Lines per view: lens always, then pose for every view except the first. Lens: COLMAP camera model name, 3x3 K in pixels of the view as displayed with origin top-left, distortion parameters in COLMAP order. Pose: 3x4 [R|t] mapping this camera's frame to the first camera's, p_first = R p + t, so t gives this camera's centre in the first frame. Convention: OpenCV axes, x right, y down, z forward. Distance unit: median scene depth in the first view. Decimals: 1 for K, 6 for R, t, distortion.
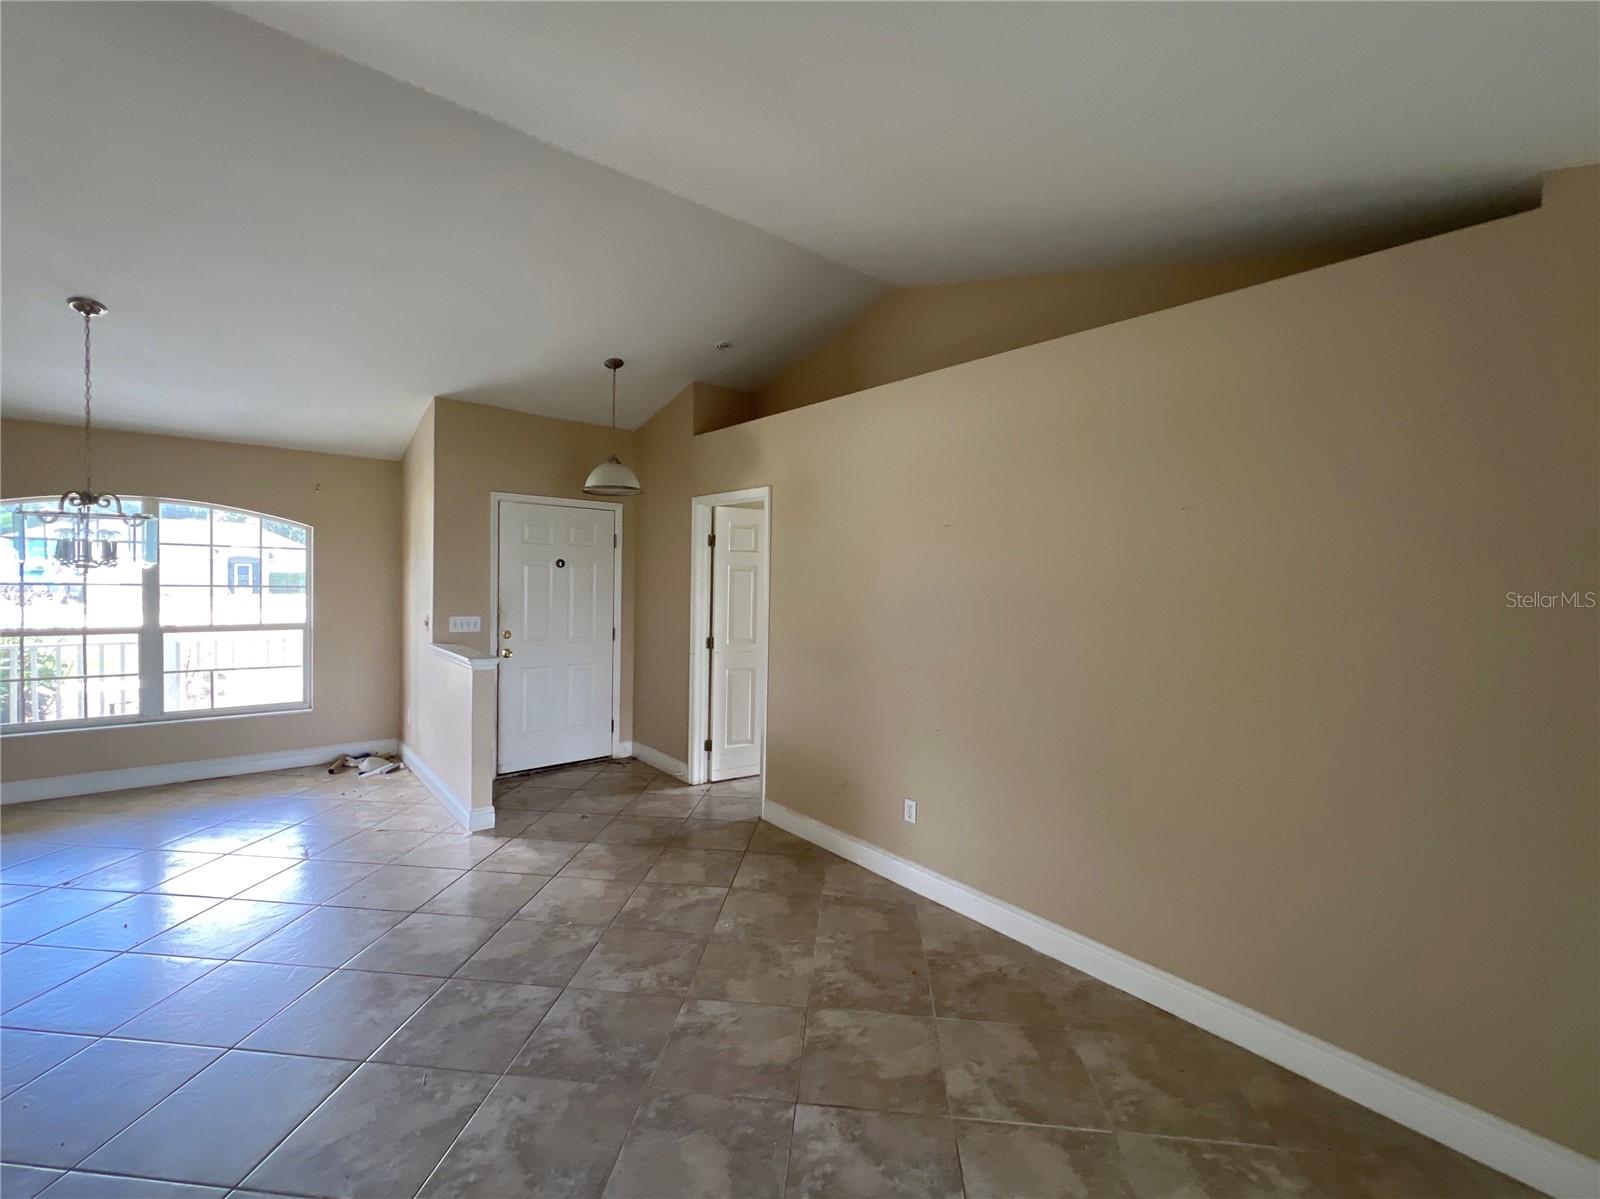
lens RADIAL K [[640.5, 0, 798.3], [0, 640.5, 596.0], [0, 0, 1]] dist [-0.000426, -0.000004]
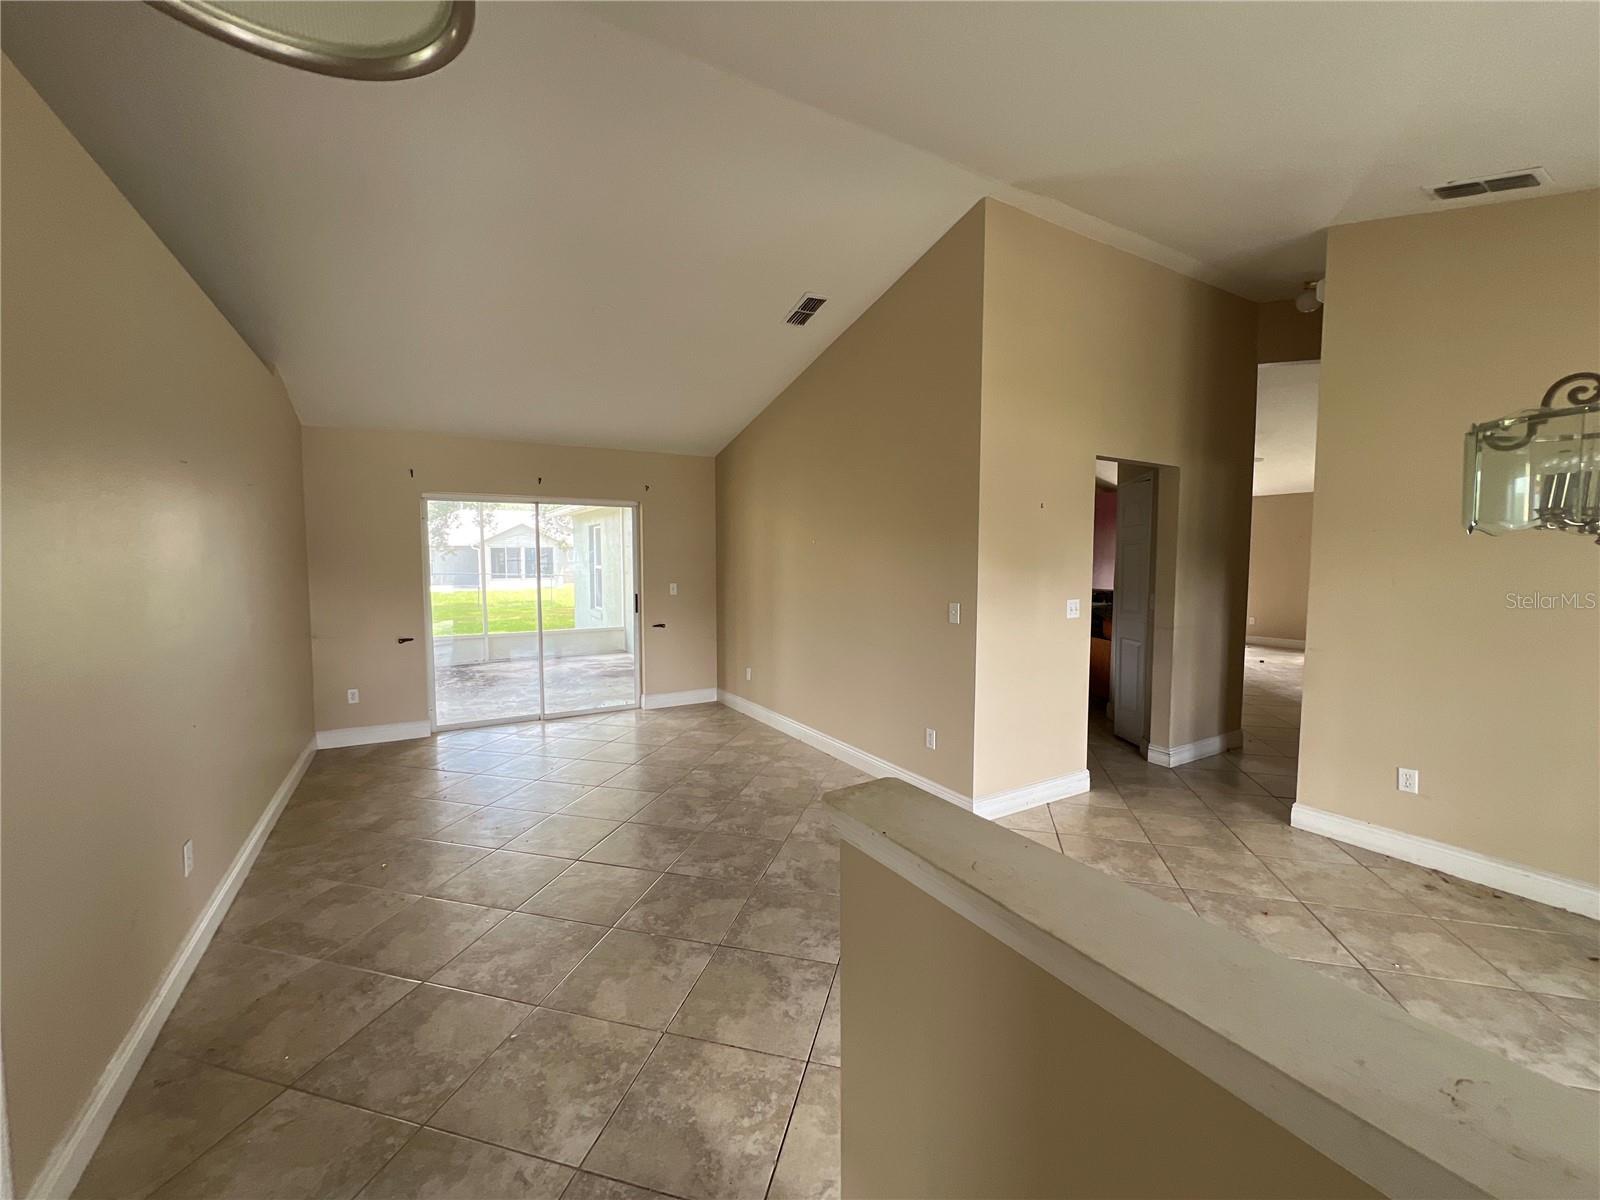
lens RADIAL K [[640.5, 0, 799.4], [0, 640.5, 594.2], [0, 0, 1]] dist [-0.000426, -0.000004]
pose [[-0.983326, -0.028670, 0.179576, -0.733273], [-0.009228, 0.994089, 0.108178, -0.041051], [-0.181616, 0.104717, -0.977778, 1.860174]]
